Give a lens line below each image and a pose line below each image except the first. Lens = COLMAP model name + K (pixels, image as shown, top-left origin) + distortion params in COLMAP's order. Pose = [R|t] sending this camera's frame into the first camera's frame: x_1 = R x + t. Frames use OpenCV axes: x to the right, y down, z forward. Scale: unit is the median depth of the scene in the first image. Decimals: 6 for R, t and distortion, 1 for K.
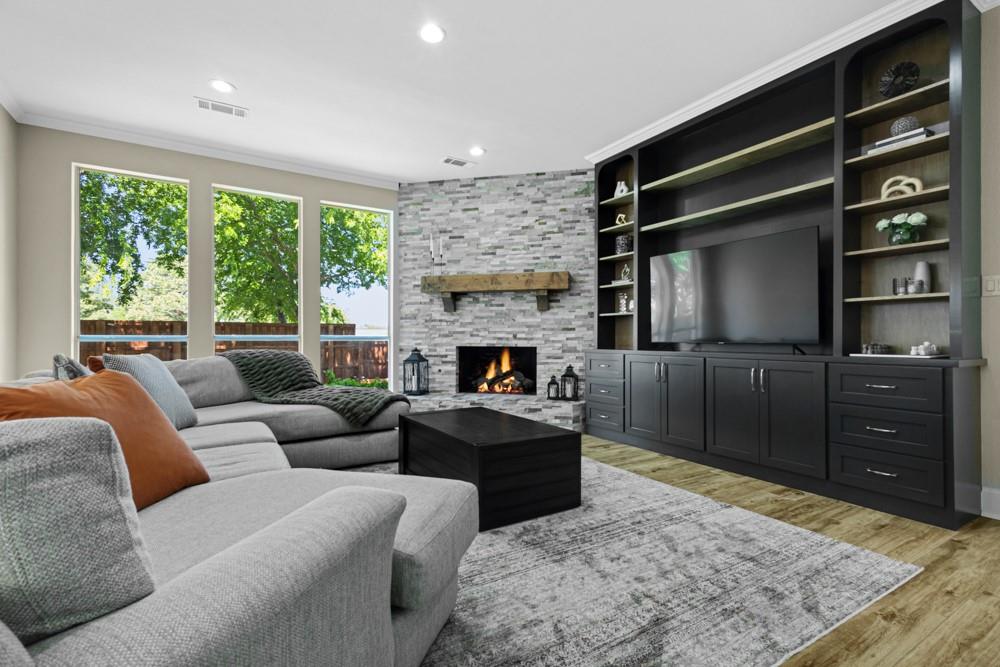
lens RADIAL K [[459.8, 0, 509.9], [0, 459.8, 336.8], [0, 0, 1]] dist [-0.002512, -0.004174]
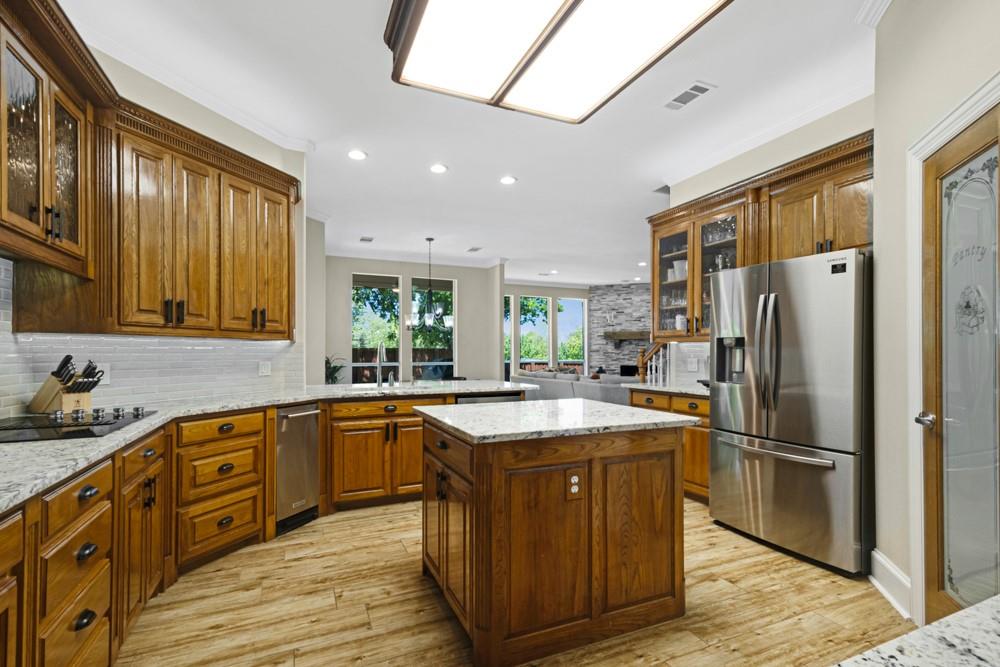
lens RADIAL K [[459.8, 0, 502.4], [0, 459.8, 353.6], [0, 0, 1]] dist [-0.002512, -0.004174]
pose [[0.992299, -0.002471, -0.123842, -0.394285], [0.002882, 0.999991, 0.003142, -0.040939], [0.123833, -0.003475, 0.992297, -1.134111]]
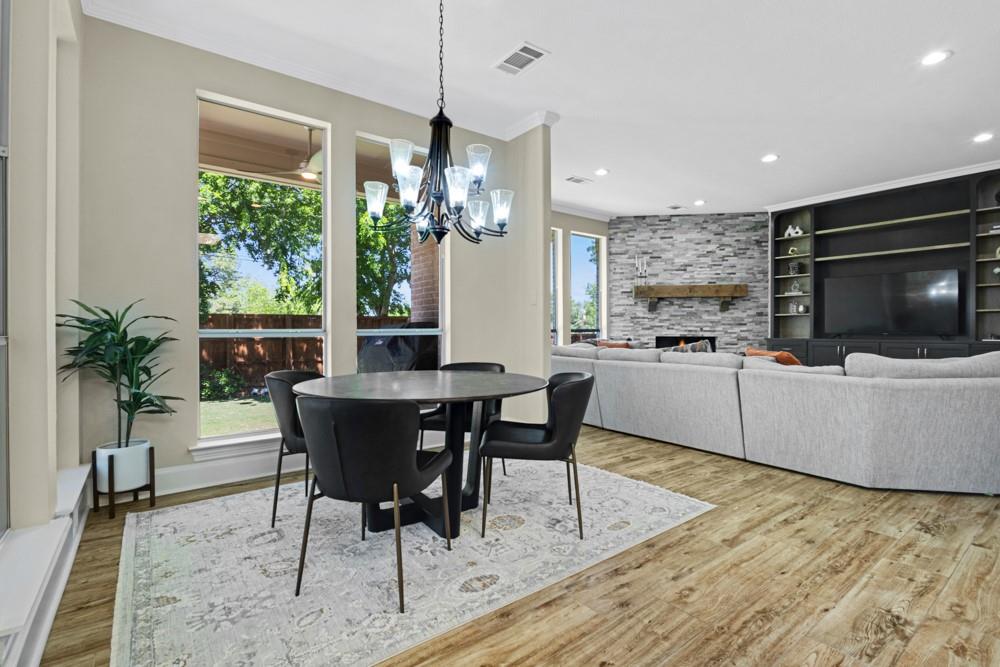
lens RADIAL K [[459.8, 0, 500.7], [0, 459.8, 330.3], [0, 0, 1]] dist [-0.002512, -0.004174]
pose [[0.994927, -0.003223, 0.100551, -0.736665], [0.002189, 0.999944, 0.010393, -0.013484], [-0.100579, -0.010120, 0.994878, -0.336246]]
